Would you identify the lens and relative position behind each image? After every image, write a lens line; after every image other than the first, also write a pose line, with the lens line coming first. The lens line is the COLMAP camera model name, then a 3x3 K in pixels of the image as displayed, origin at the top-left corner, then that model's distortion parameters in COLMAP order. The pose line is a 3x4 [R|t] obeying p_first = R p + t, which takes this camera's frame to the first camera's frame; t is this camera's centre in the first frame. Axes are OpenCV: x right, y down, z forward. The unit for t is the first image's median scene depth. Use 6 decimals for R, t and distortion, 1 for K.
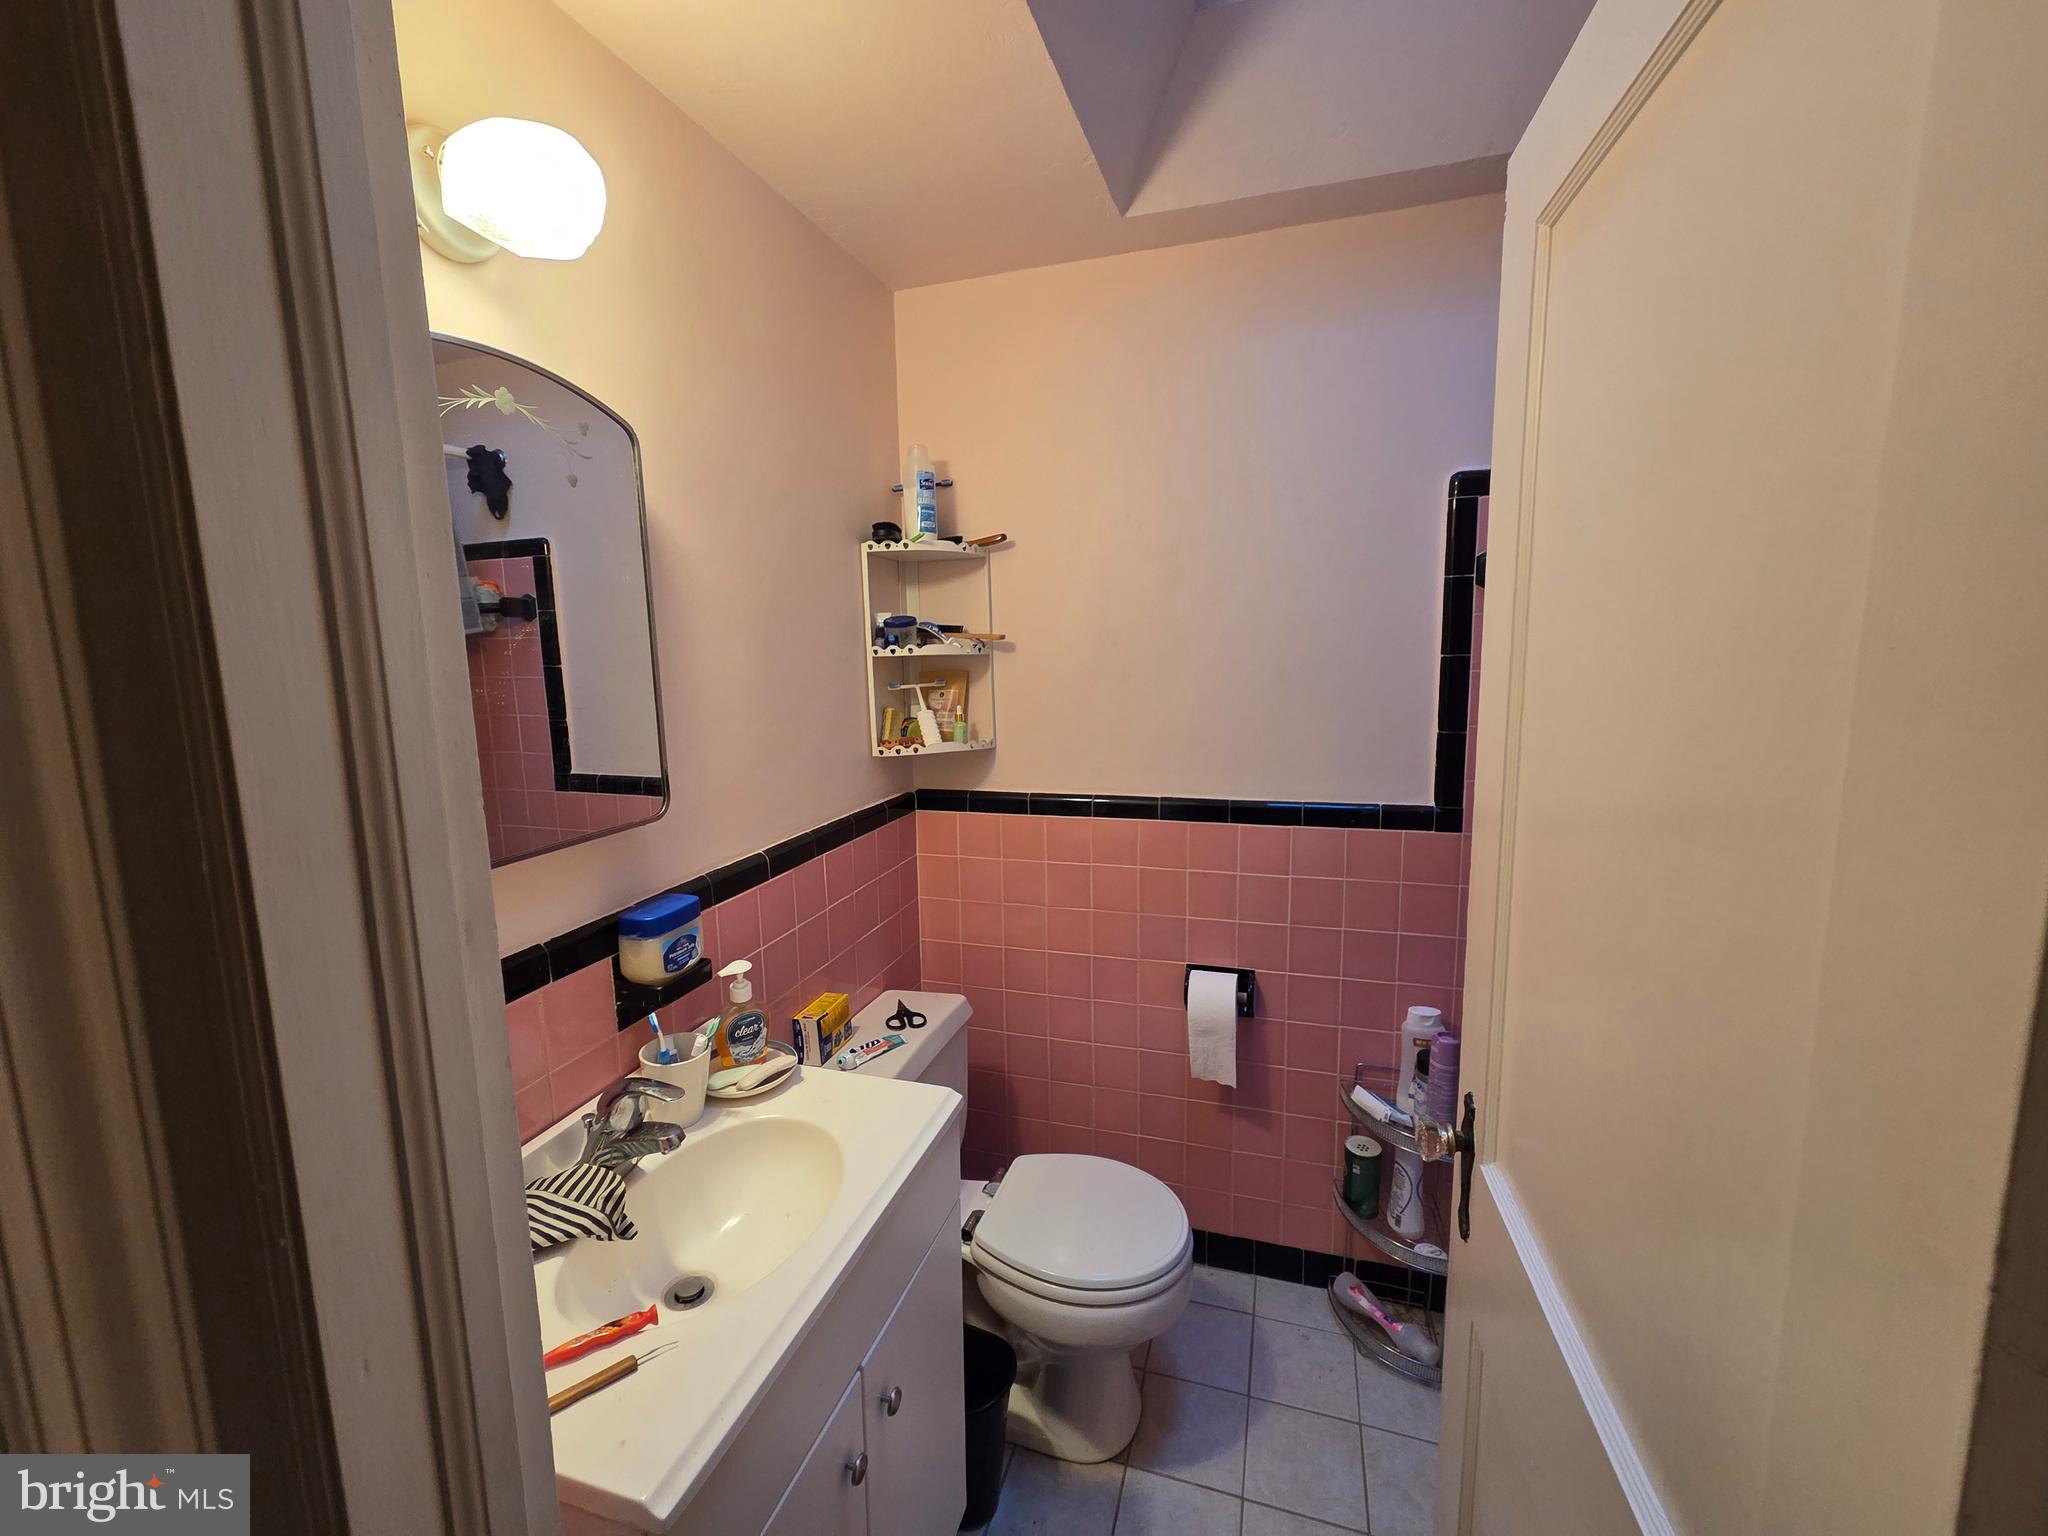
lens RADIAL K [[837.6, 0, 1025.6], [0, 837.6, 761.3], [0, 0, 1]] dist [-0.001448, -0.000028]
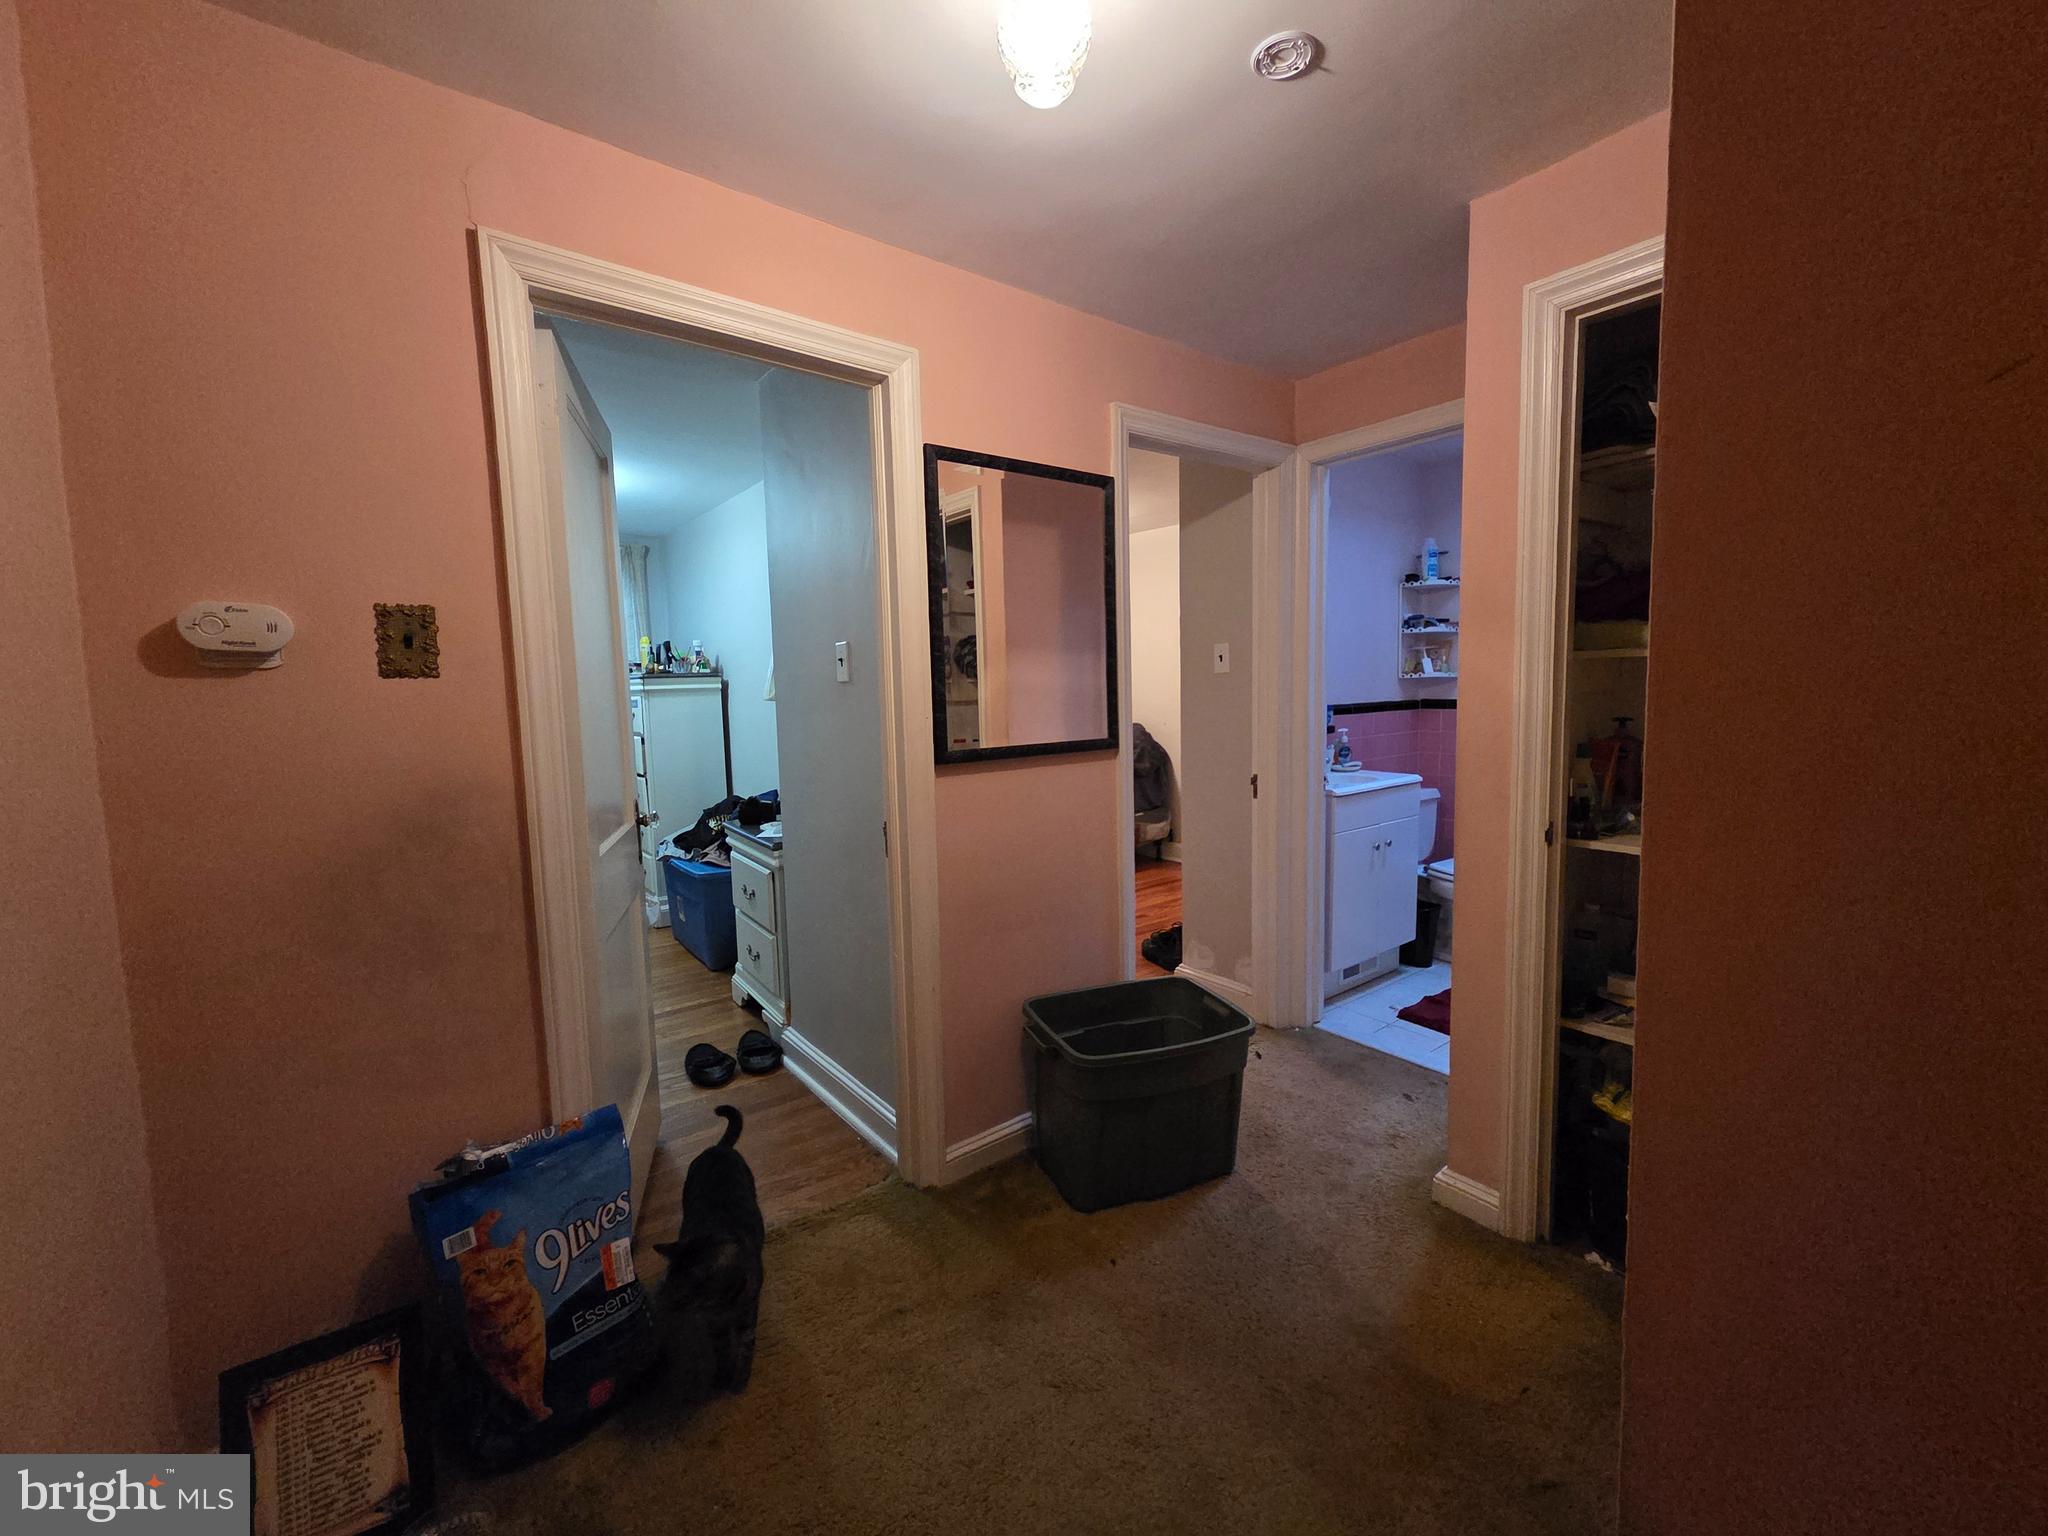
lens RADIAL K [[837.6, 0, 1033.7], [0, 837.6, 763.6], [0, 0, 1]] dist [-0.001448, -0.000028]
pose [[0.818274, 0.055603, -0.572132, 0.308963], [-0.072316, 0.997361, -0.006497, 0.305476], [0.570261, 0.046691, 0.820135, -1.369673]]
